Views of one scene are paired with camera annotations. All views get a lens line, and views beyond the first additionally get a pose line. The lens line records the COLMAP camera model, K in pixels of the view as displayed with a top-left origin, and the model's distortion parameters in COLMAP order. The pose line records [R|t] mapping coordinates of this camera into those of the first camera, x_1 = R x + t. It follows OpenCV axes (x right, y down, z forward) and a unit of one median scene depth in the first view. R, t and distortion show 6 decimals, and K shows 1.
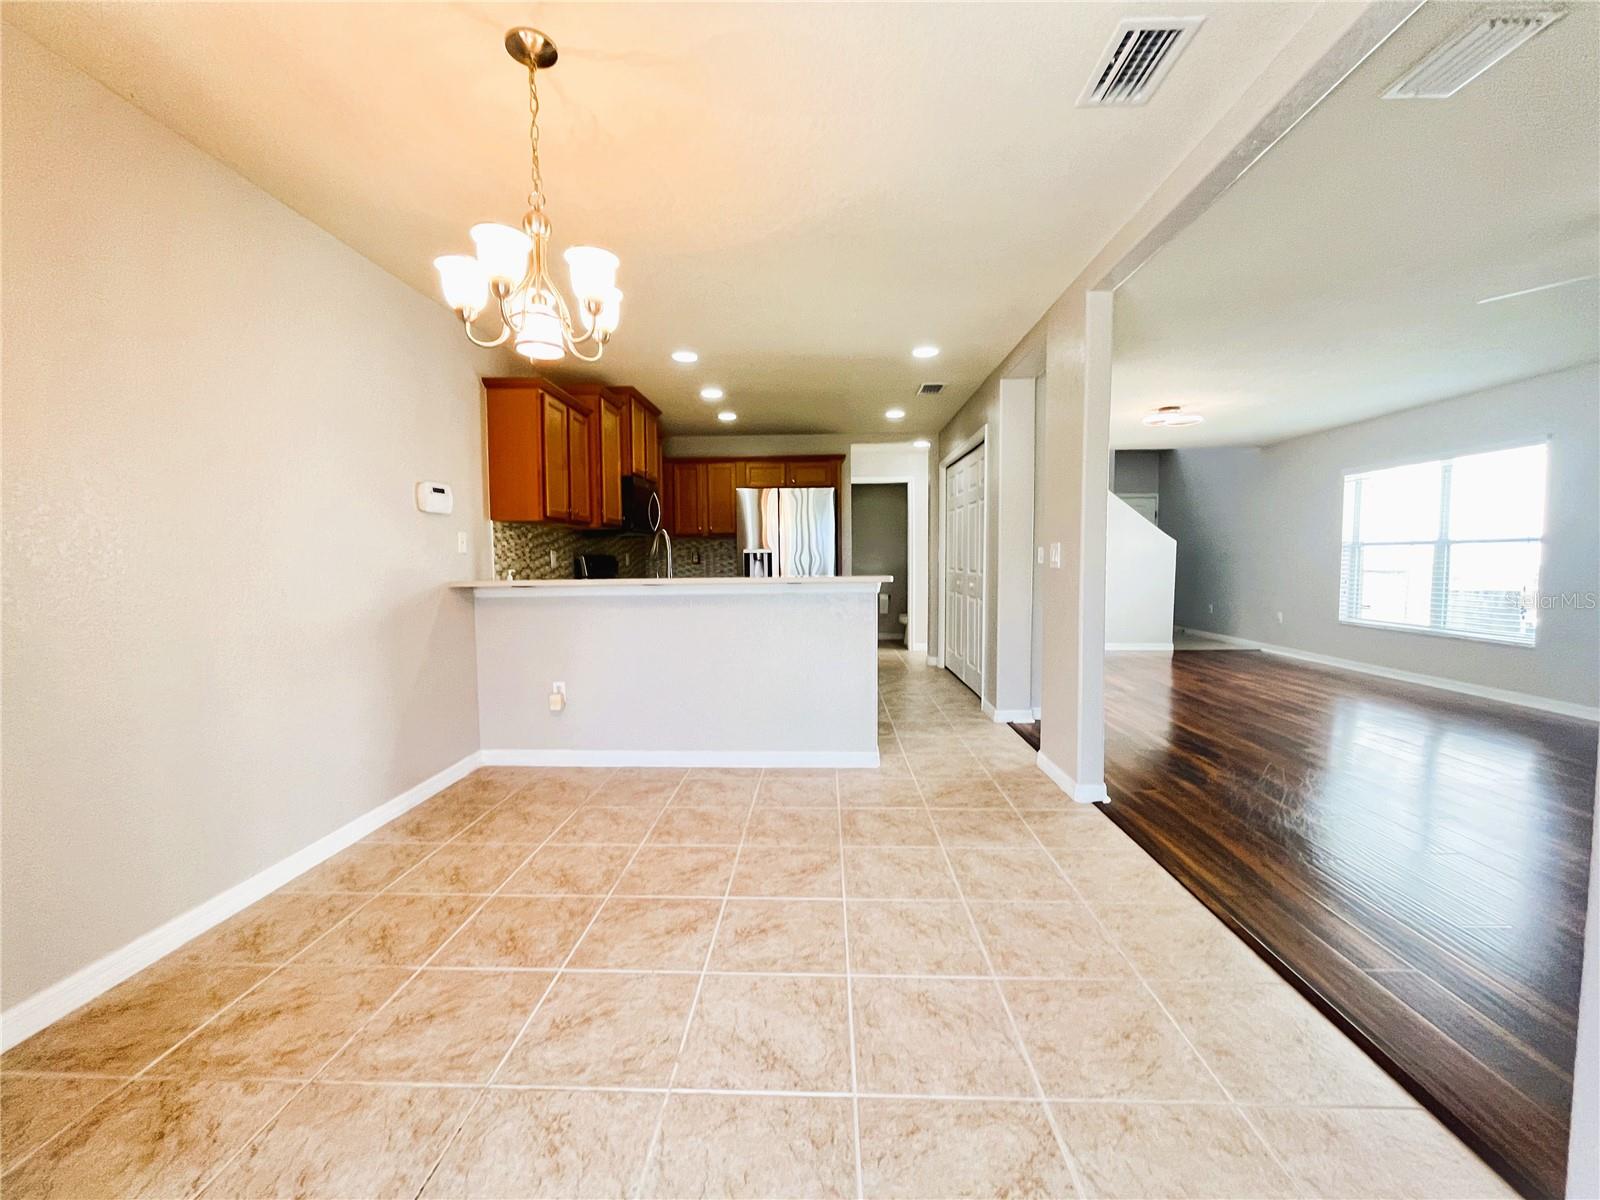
lens RADIAL K [[651.4, 0, 800.0], [0, 651.4, 600.0], [0, 0, 1]] dist [-0.002732, -0.000449]
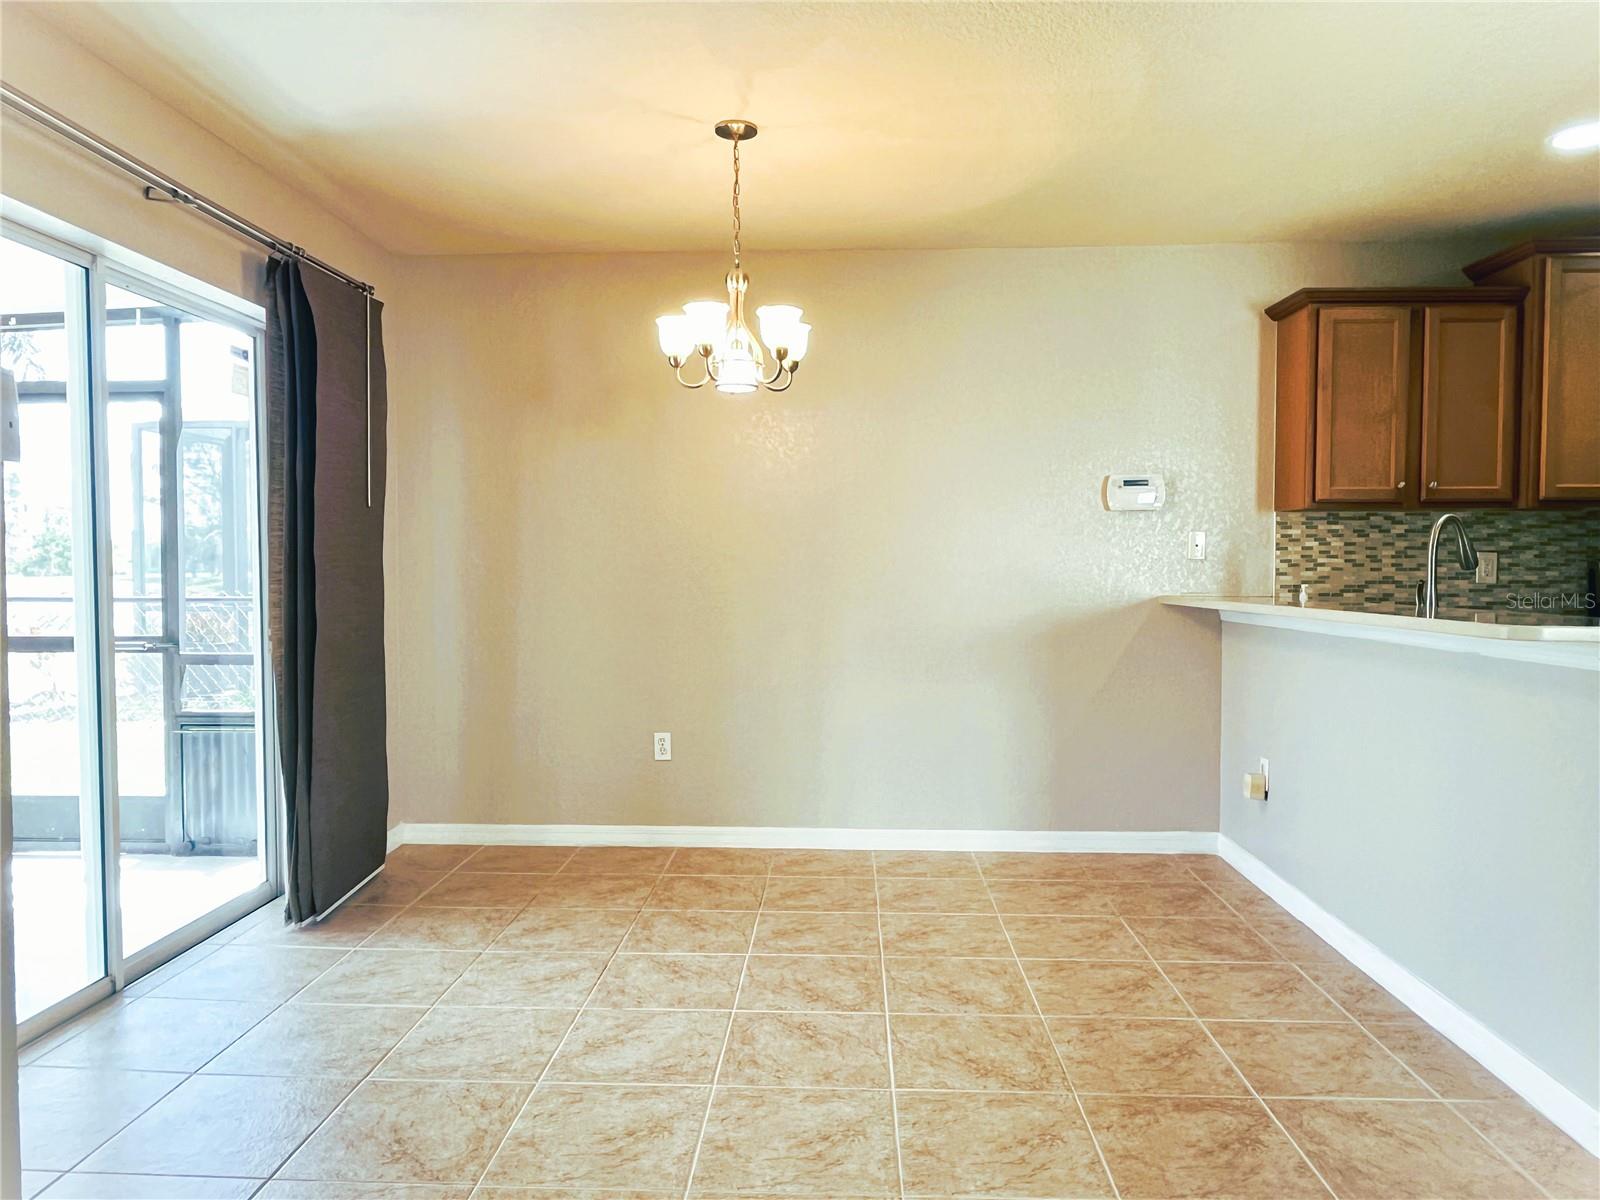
lens RADIAL K [[1066.7, 0, 800.0], [0, 1066.7, 600.0], [0, 0, 1]] dist [-0.001196, 0.000124]
pose [[-0.010892, 0.040918, -0.999103, 0.917151], [-0.061415, 0.997249, 0.041511, -0.062275], [0.998053, 0.061812, -0.008349, 0.714503]]
